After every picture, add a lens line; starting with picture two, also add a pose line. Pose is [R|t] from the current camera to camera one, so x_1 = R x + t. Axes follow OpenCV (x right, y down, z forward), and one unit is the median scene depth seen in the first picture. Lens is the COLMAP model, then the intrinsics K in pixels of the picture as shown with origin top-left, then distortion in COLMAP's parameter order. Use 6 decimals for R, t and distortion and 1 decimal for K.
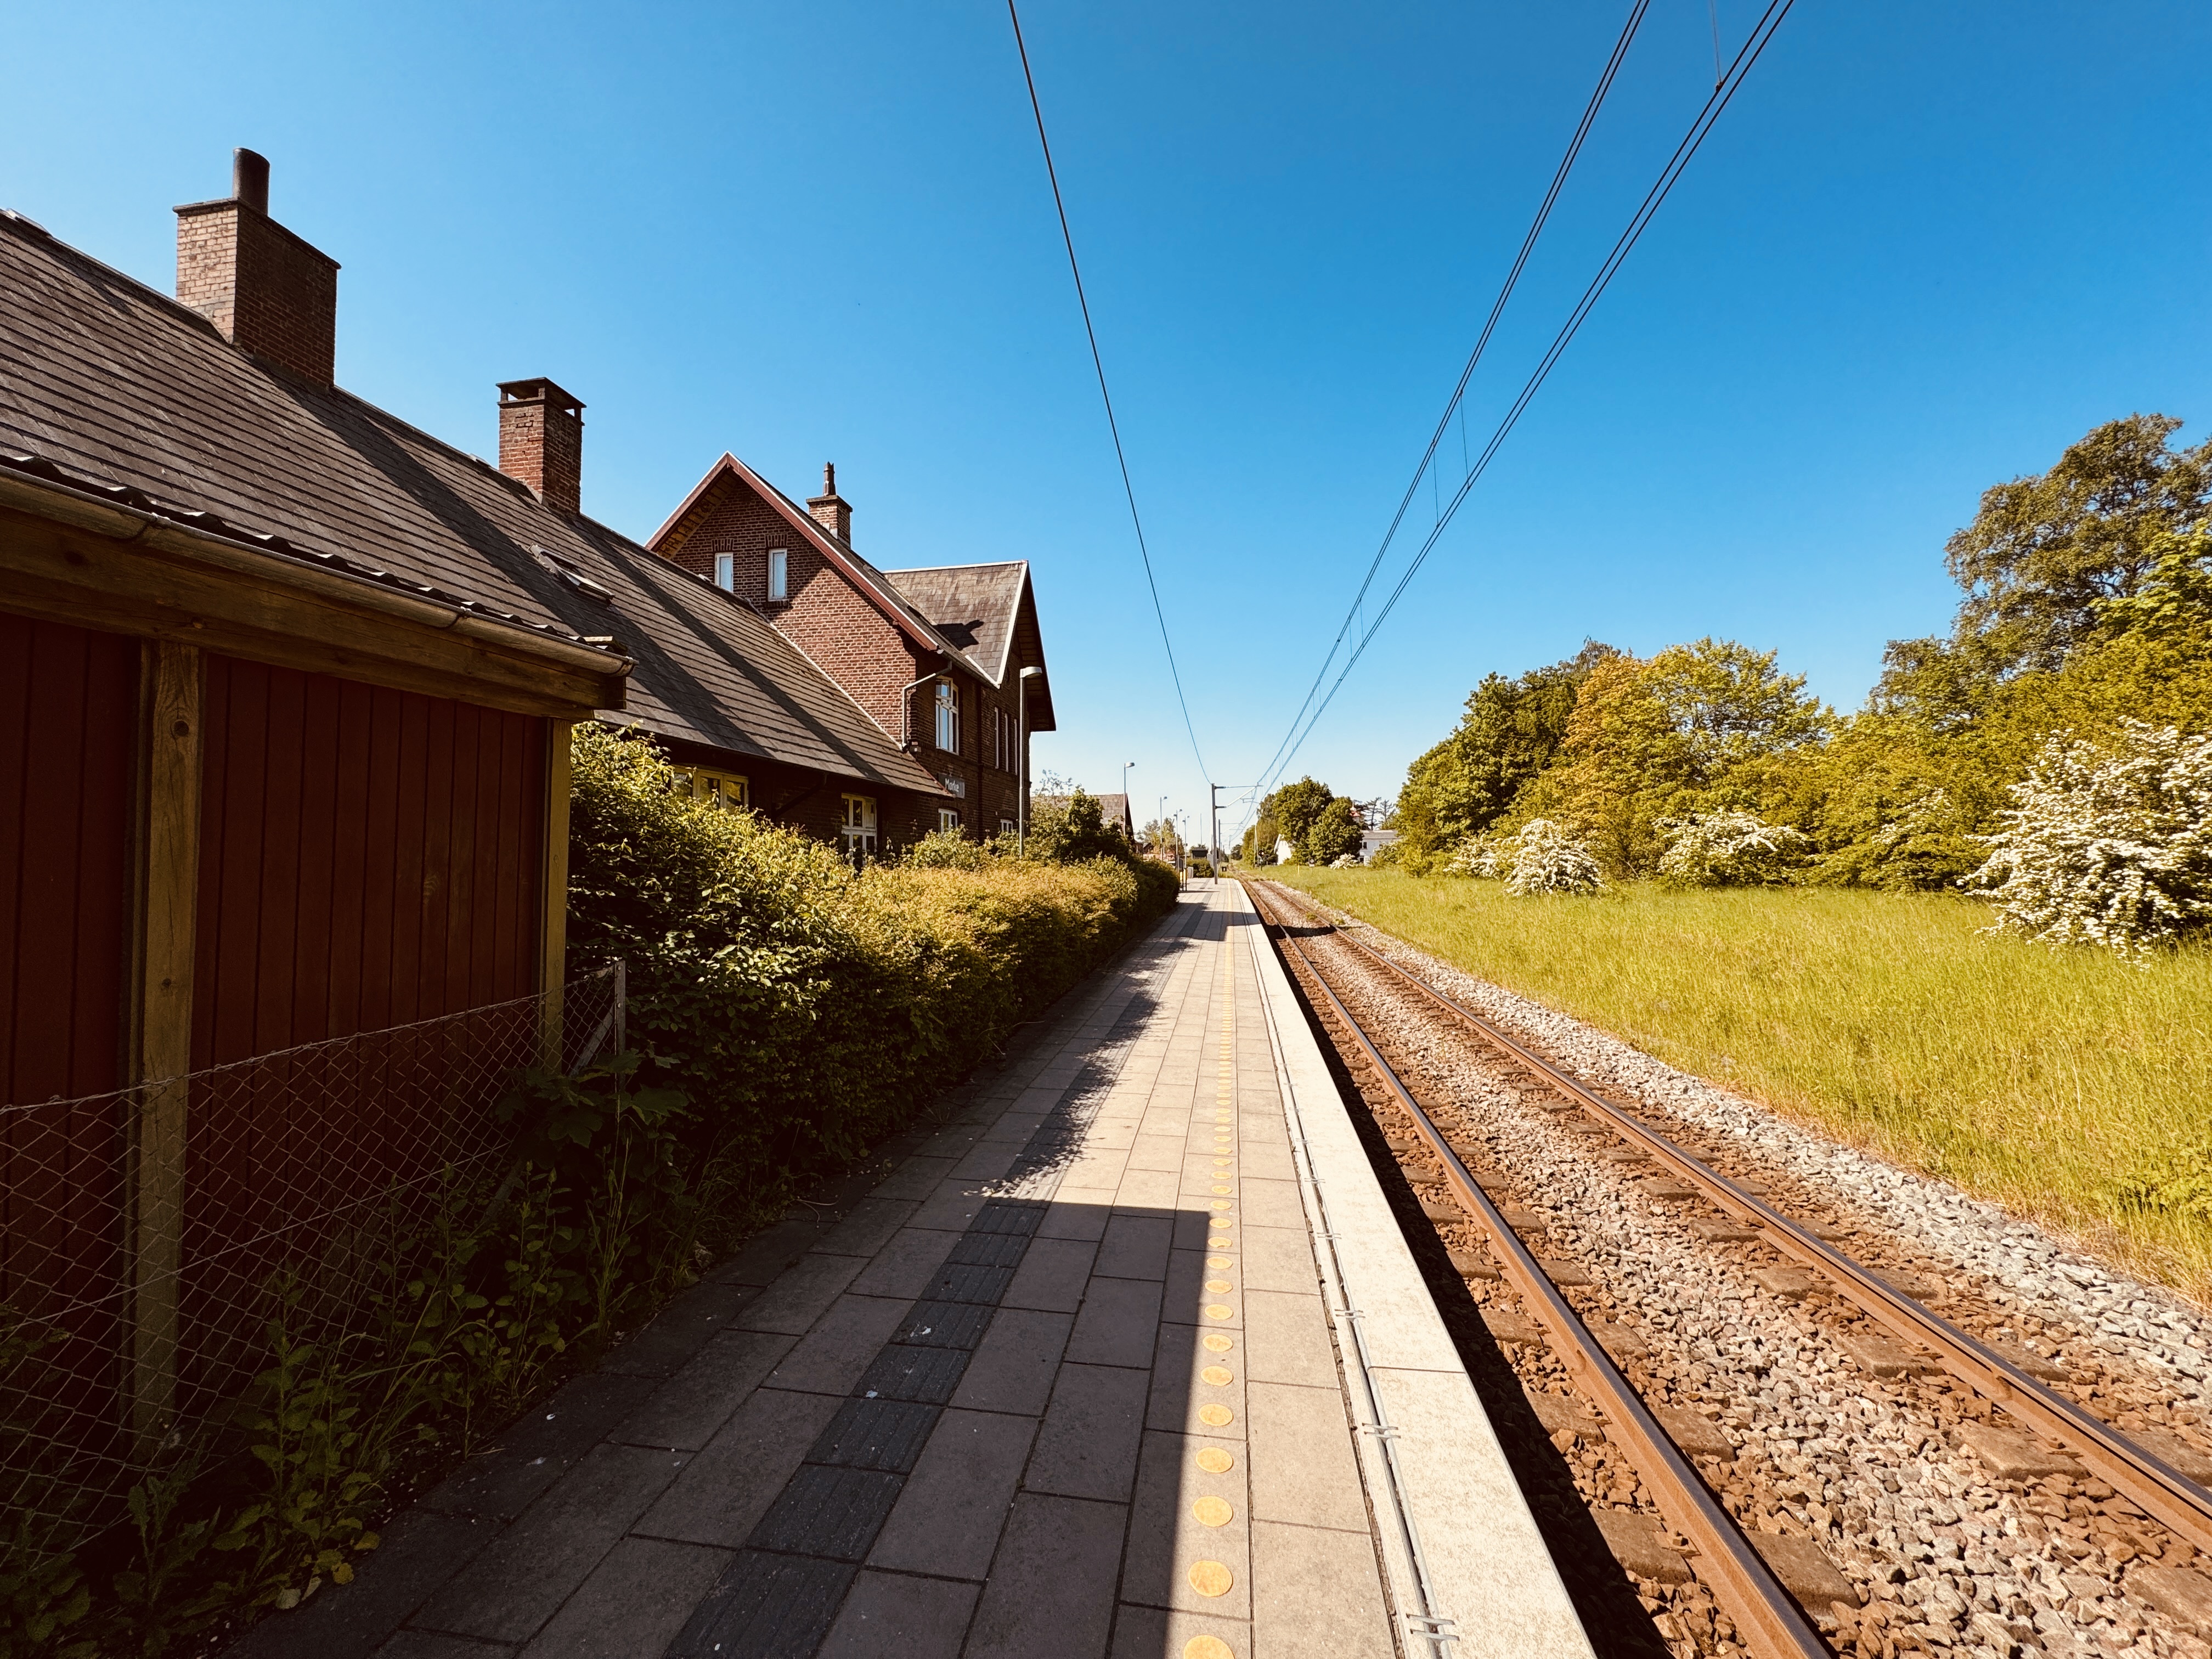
lens RADIAL K [[878.6, 0, 1100.4], [0, 878.6, 827.9], [0, 0, 1]] dist [-0.000478, 0.000001]
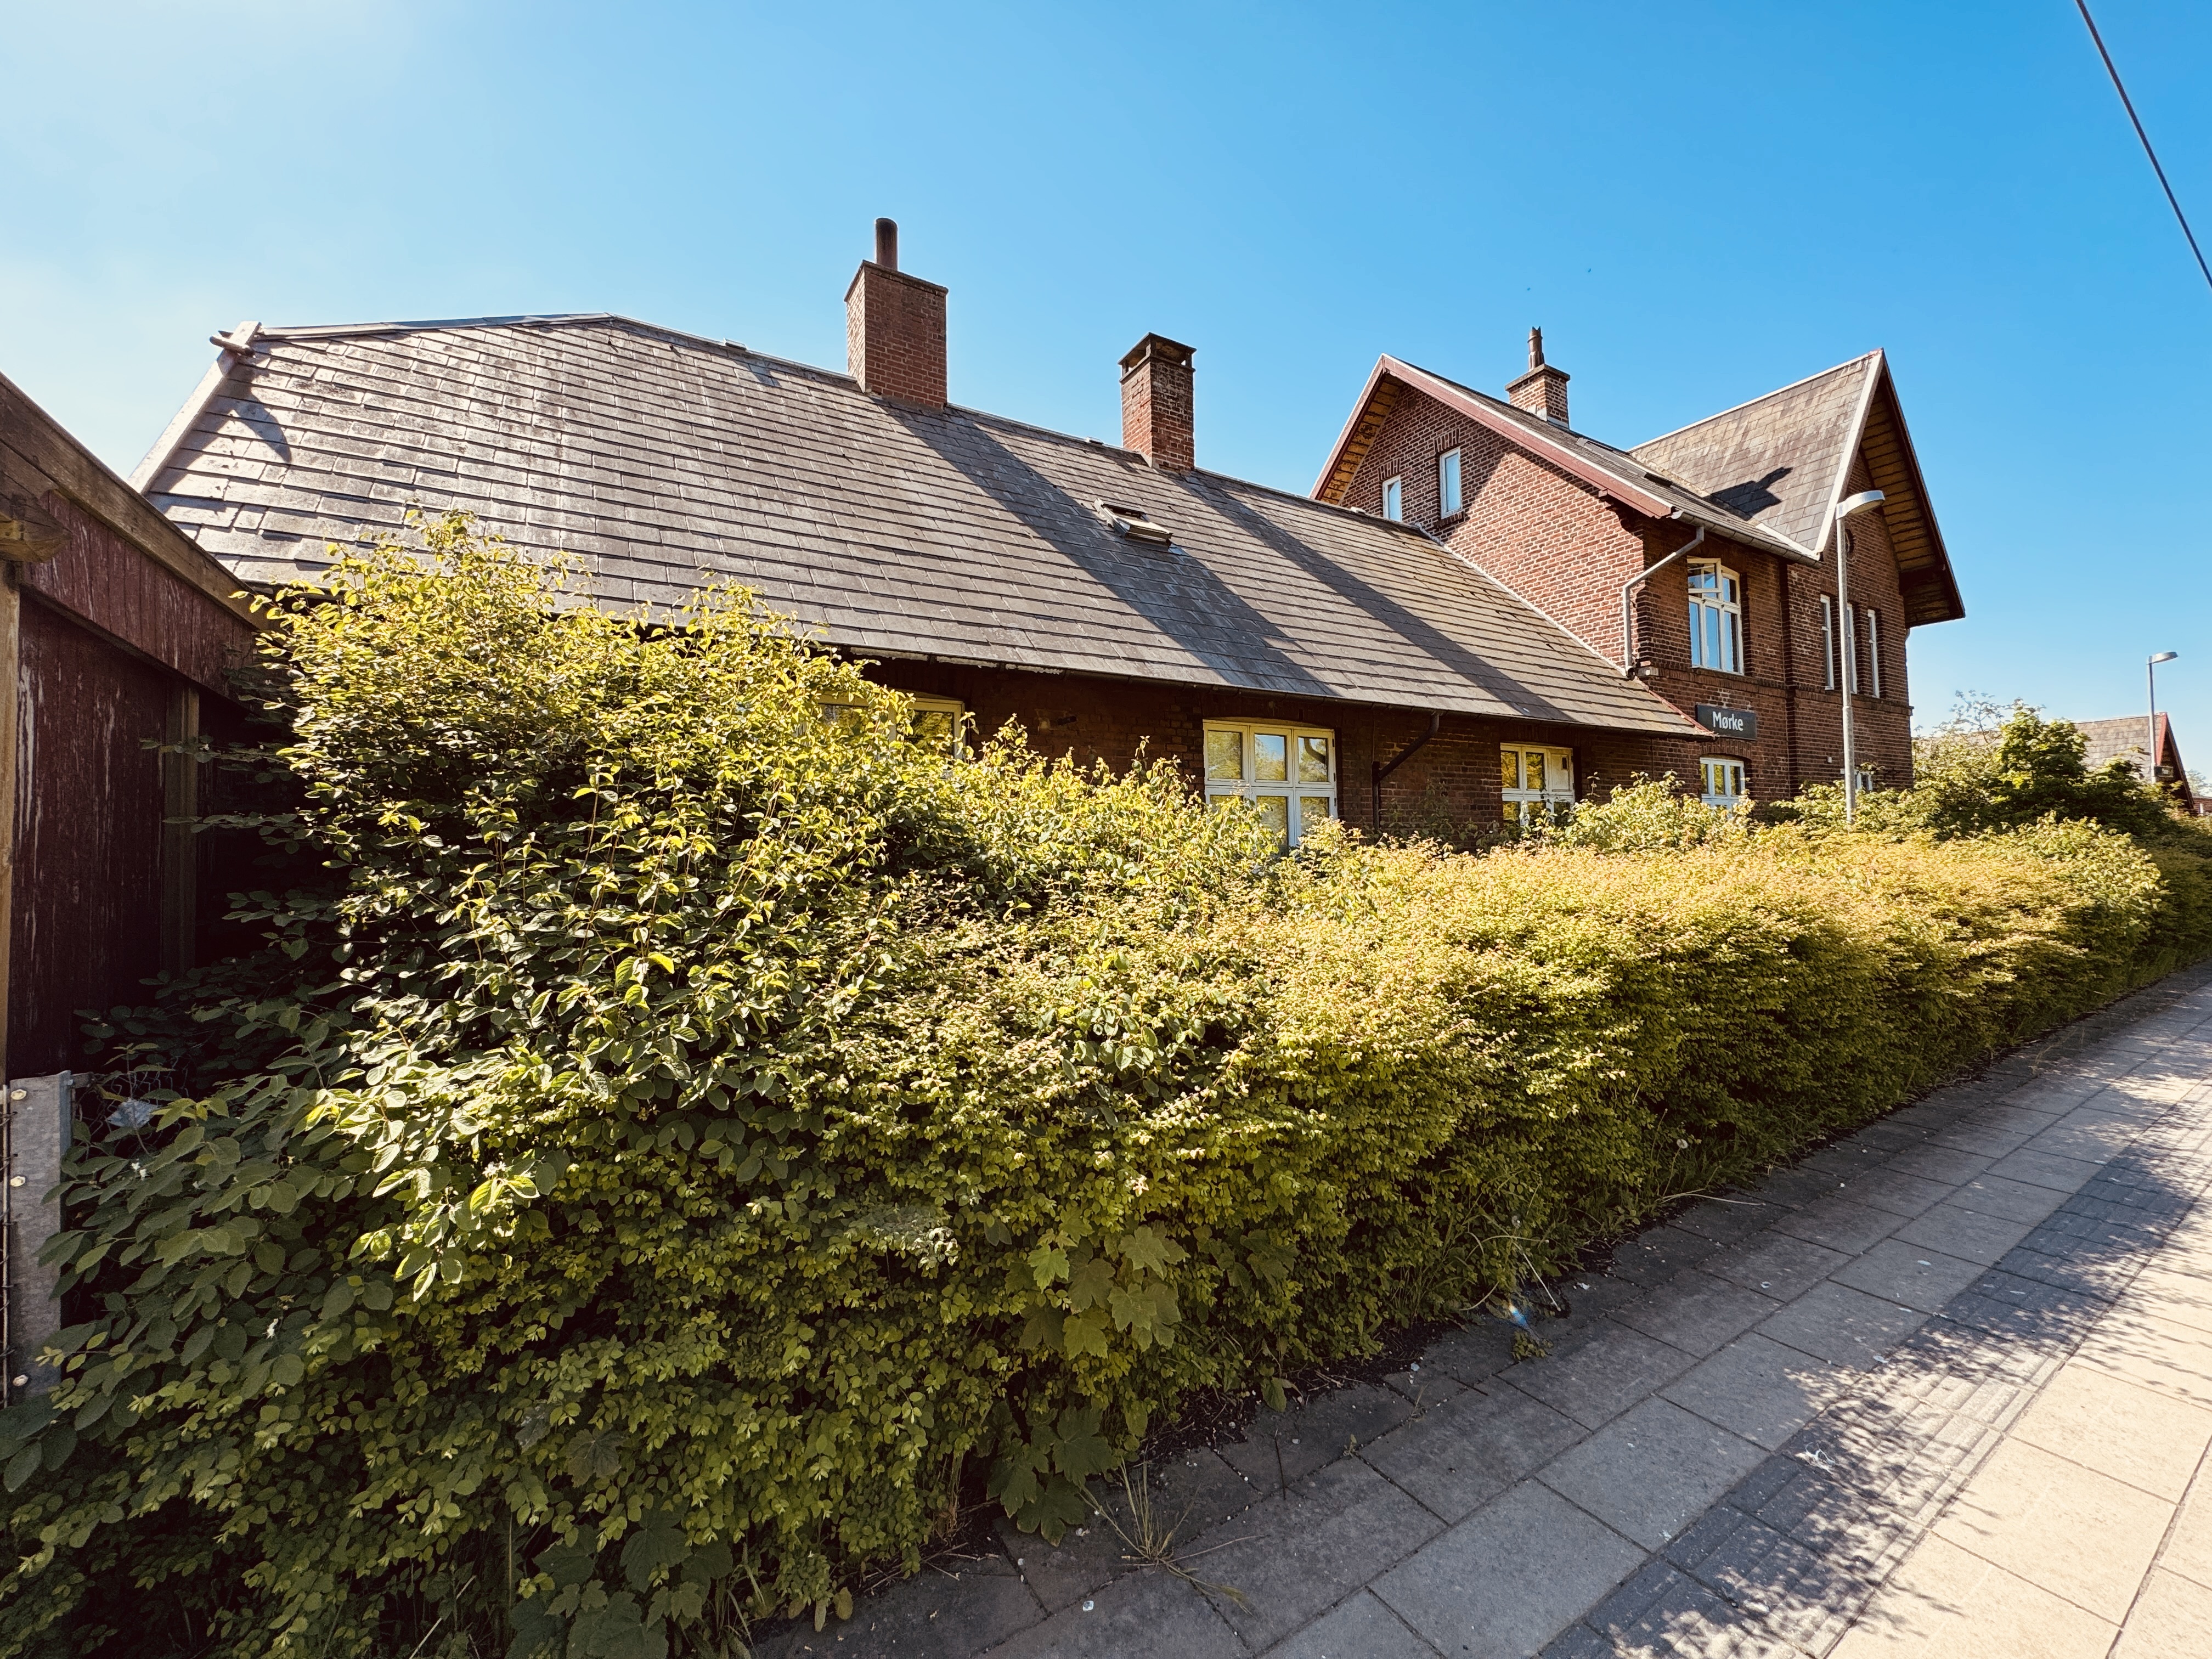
lens RADIAL K [[878.8, 0, 1106.5], [0, 878.8, 828.4], [0, 0, 1]] dist [-0.002145, 0.000054]
pose [[0.651529, -0.025923, -0.758181, 0.039943], [0.043873, 0.999031, 0.003543, 0.014721], [0.757354, -0.035572, 0.652035, 0.333043]]
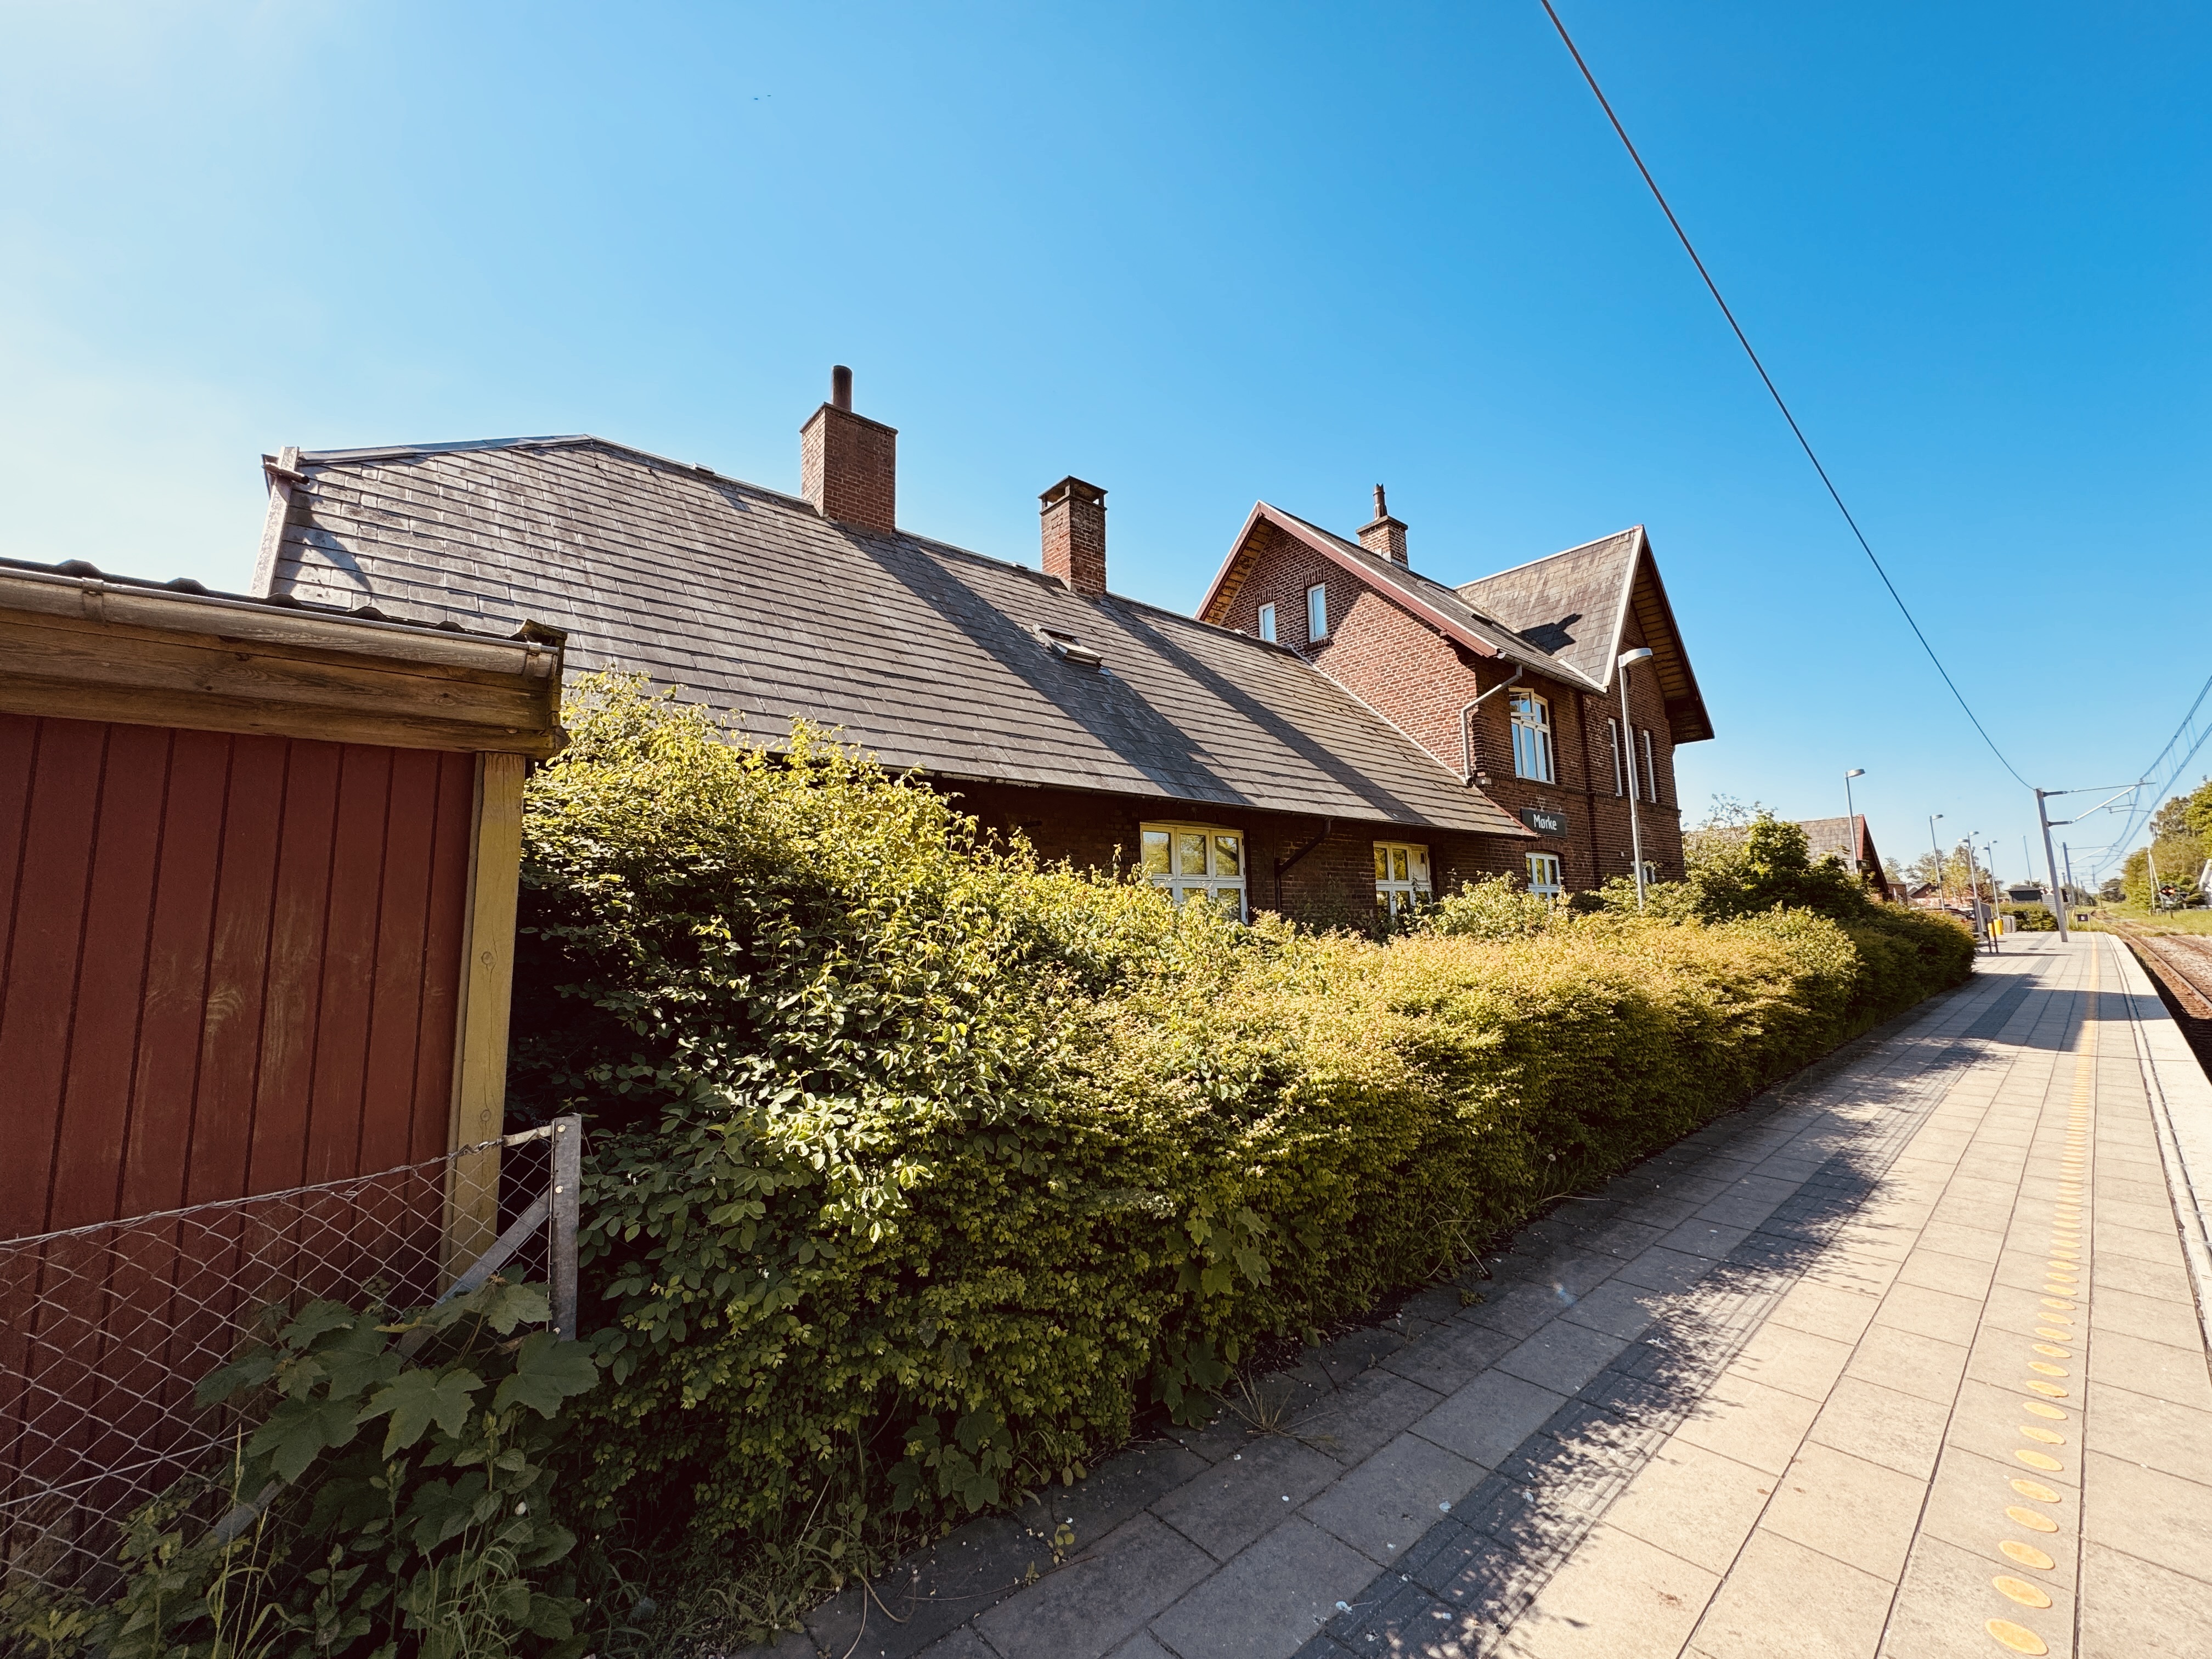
lens RADIAL K [[878.0, 0, 1105.4], [0, 878.0, 828.5], [0, 0, 1]] dist [-0.002646, 0.000203]
pose [[0.764002, -0.083359, -0.639807, 0.052706], [0.043200, 0.996003, -0.078182, 0.002823], [0.643766, 0.032091, 0.764549, 0.224203]]
